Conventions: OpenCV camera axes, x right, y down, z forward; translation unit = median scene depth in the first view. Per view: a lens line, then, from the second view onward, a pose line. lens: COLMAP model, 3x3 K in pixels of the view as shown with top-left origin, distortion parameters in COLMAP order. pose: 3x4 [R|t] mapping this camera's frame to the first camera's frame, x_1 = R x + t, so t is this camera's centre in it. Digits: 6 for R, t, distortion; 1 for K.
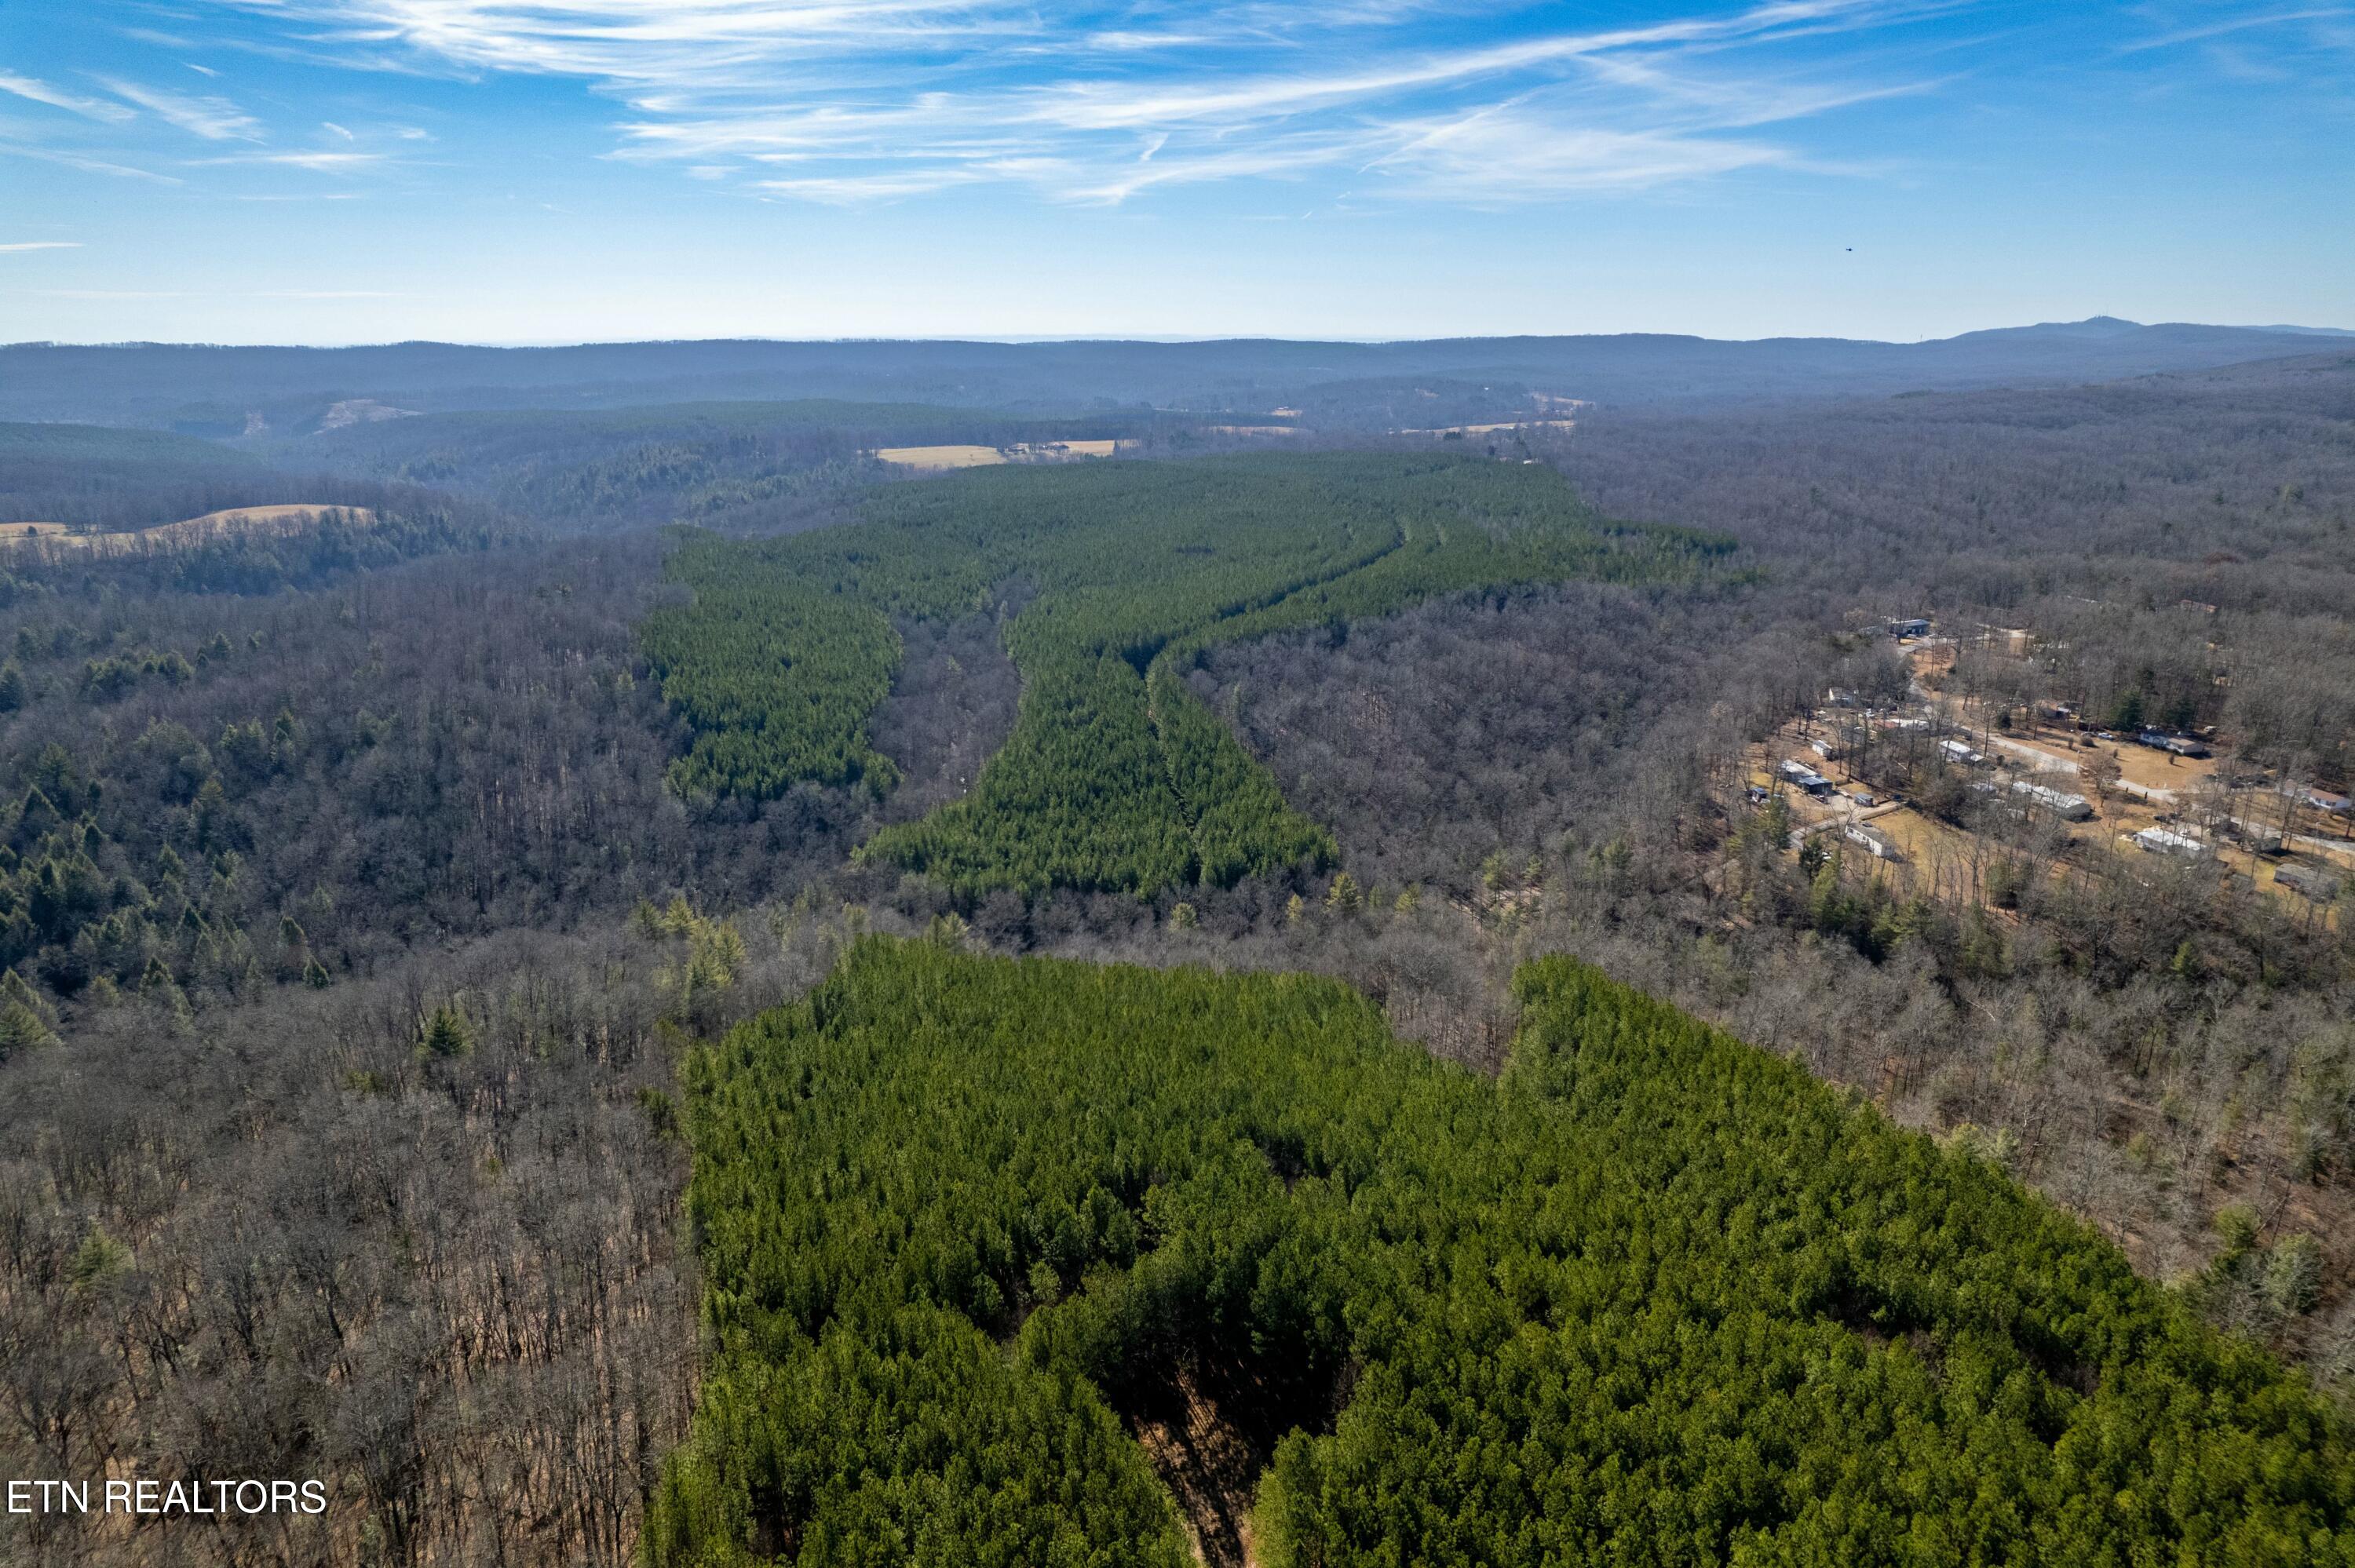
lens RADIAL K [[1495.1, 0, 1179.0], [0, 1495.1, 790.8], [0, 0, 1]] dist [-0.075032, 0.065991]
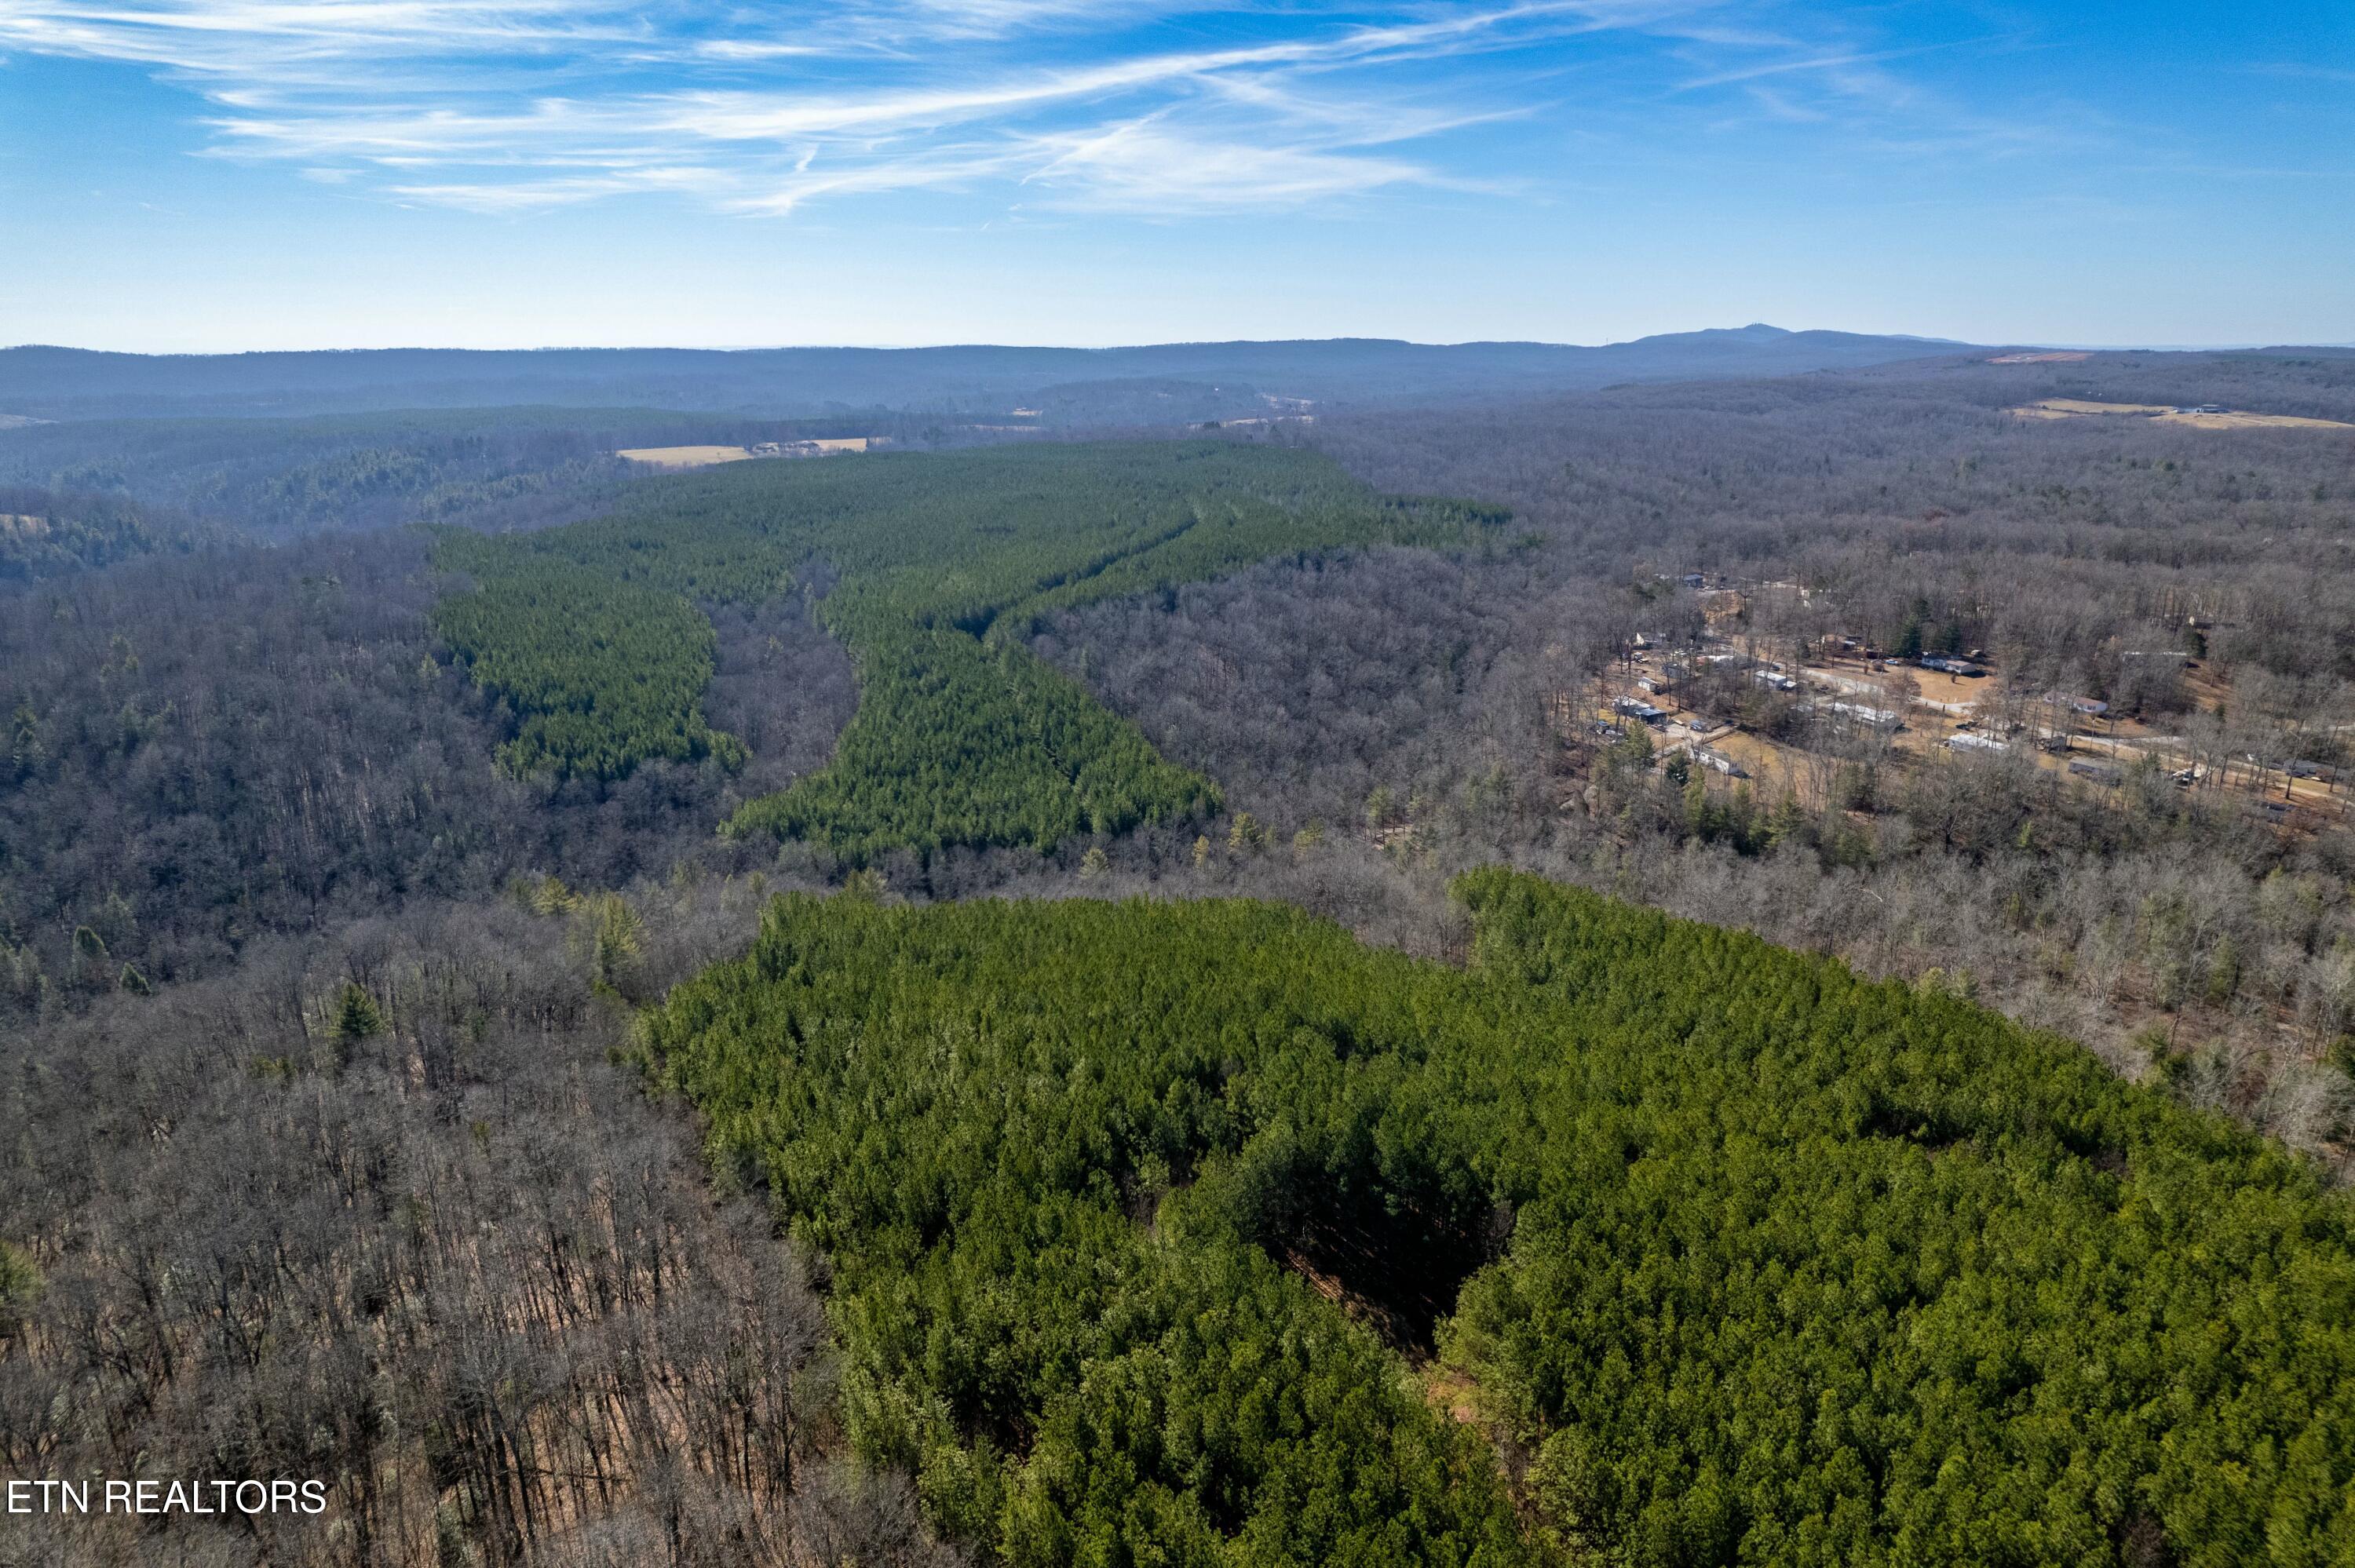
lens RADIAL K [[1495.1, 0, 1173.5], [0, 1495.1, 792.9], [0, 0, 1]] dist [-0.075032, 0.065991]
pose [[0.983254, -0.052192, 0.174608, -0.095200], [0.053201, 0.998583, -0.001104, 0.034957], [-0.174303, 0.010375, 0.984637, 0.017872]]
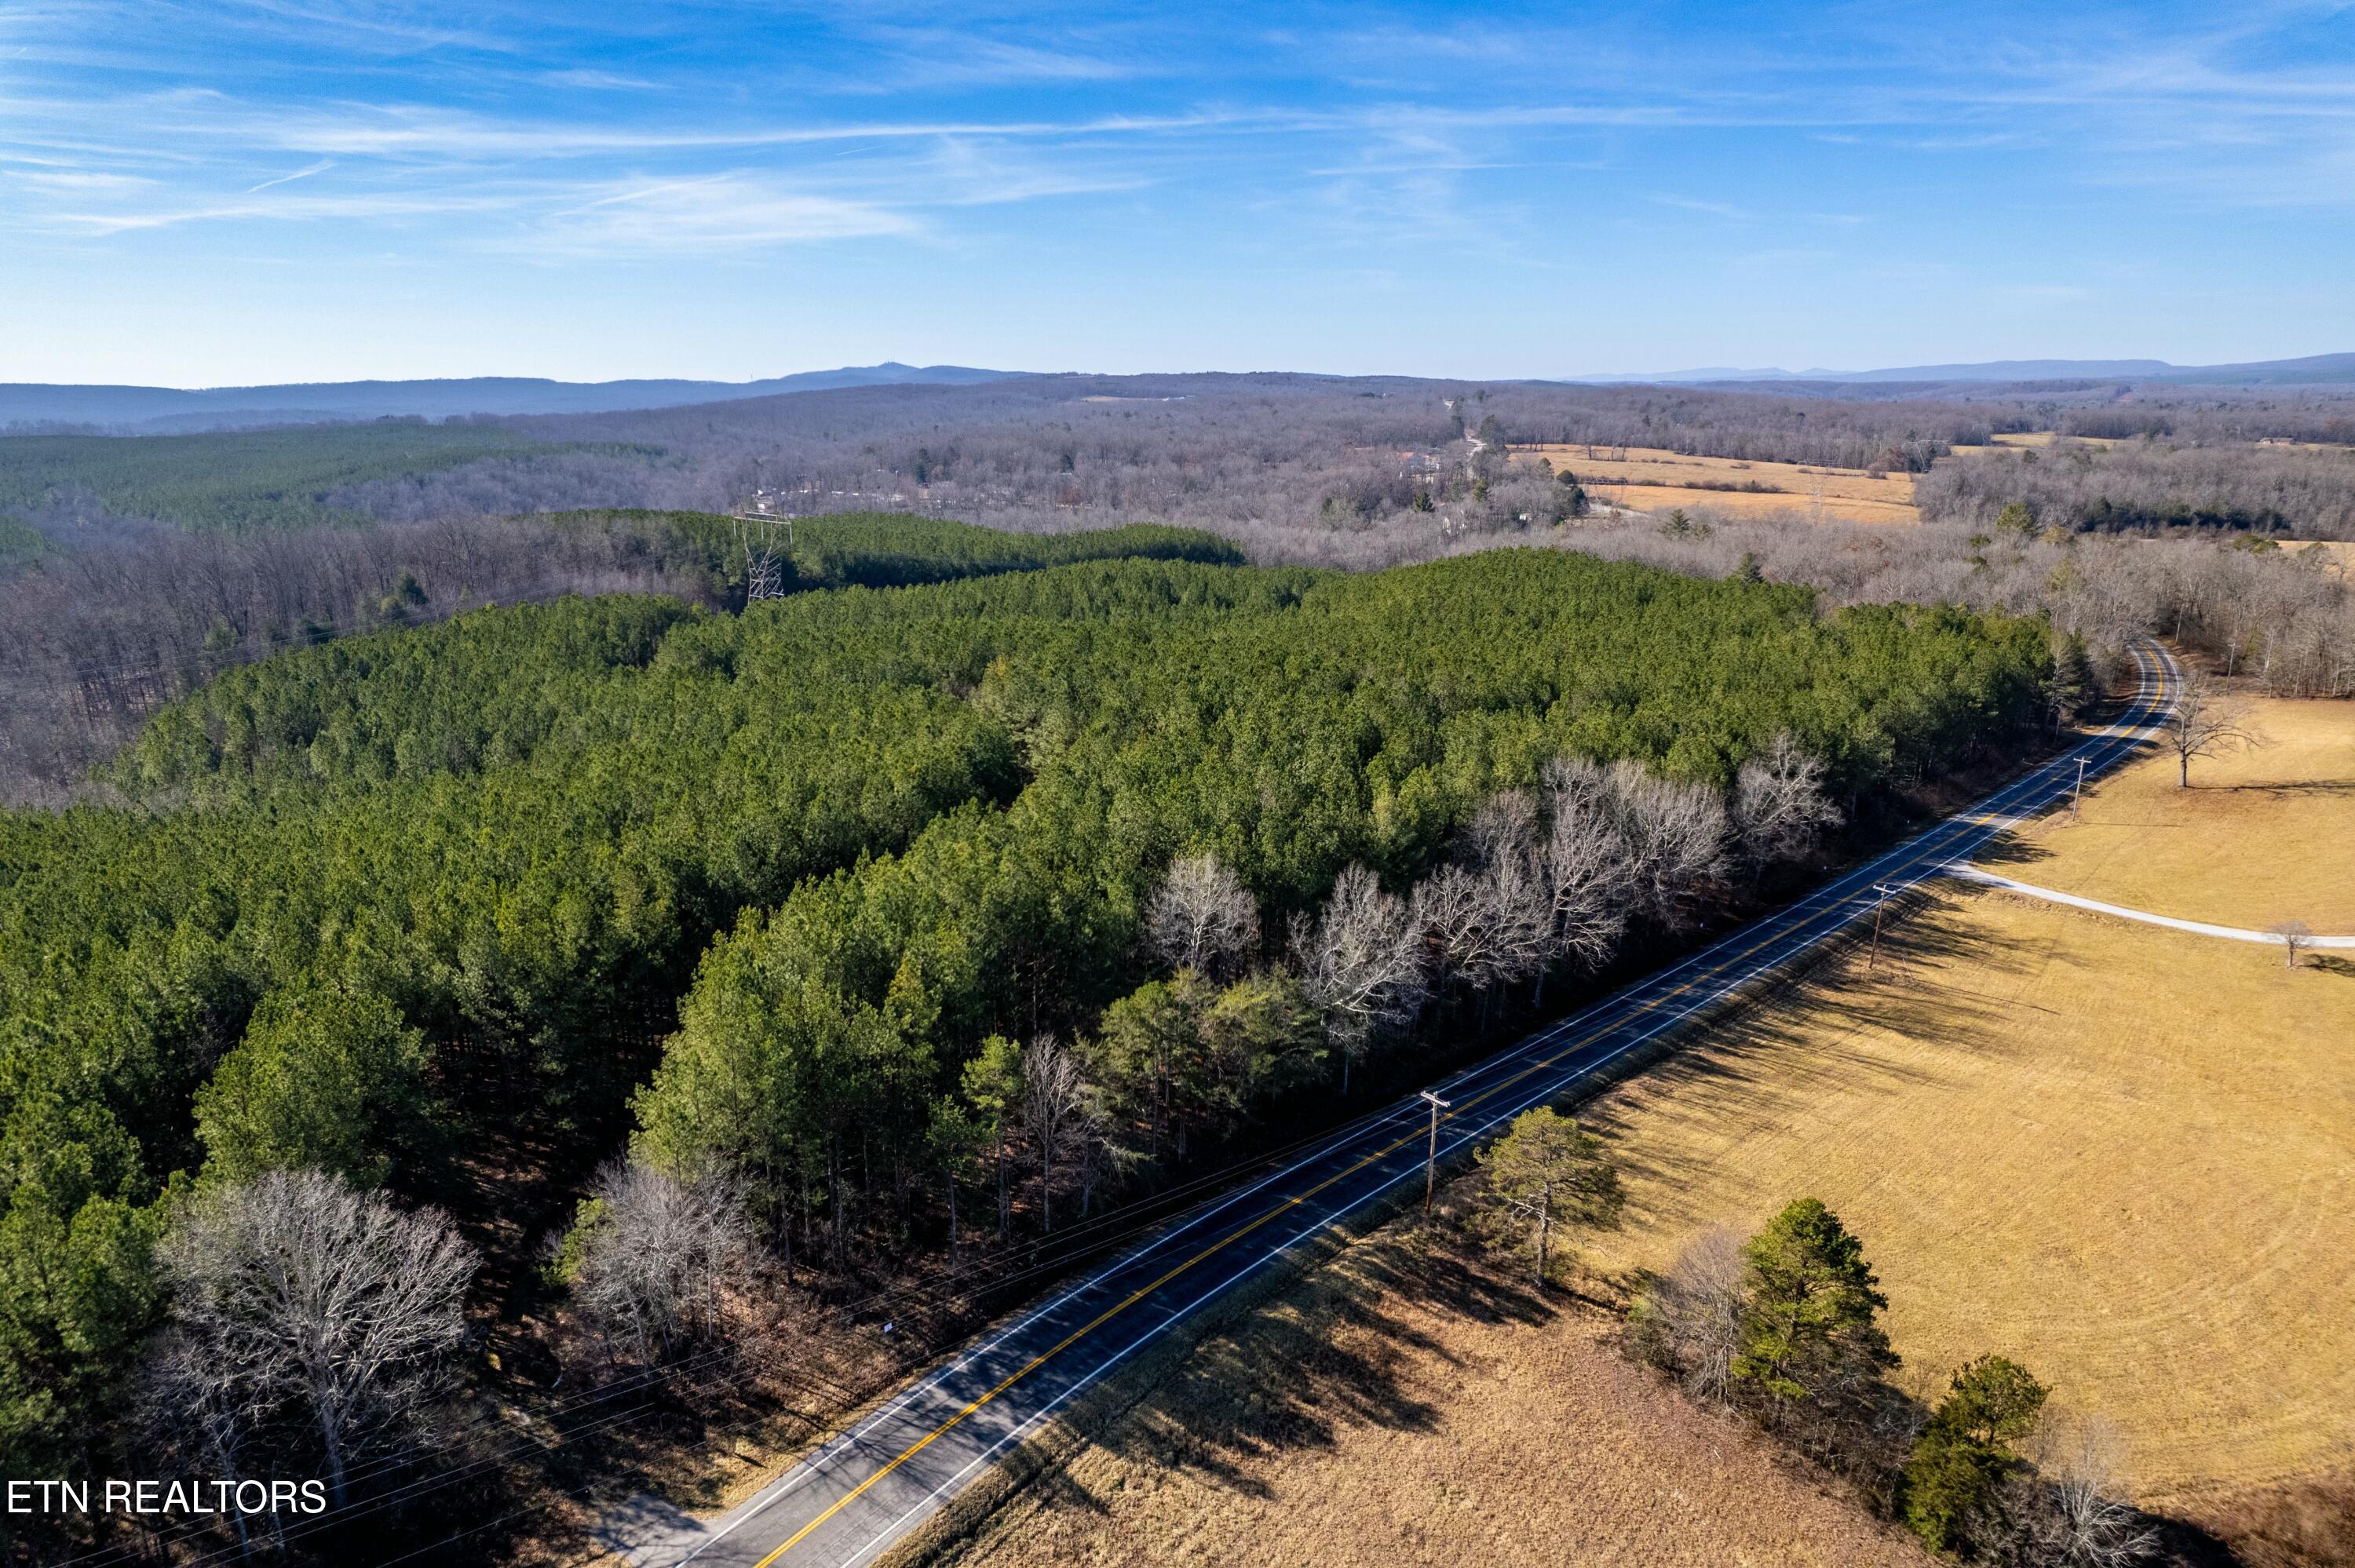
lens RADIAL K [[1495.1, 0, 1190.9], [0, 1495.1, 795.3], [0, 0, 1]] dist [-0.075032, 0.065991]
pose [[0.744802, -0.178740, 0.642902, -0.379165], [0.201720, 0.978690, 0.038403, 0.360632], [-0.636066, 0.101084, 0.764985, -0.620233]]
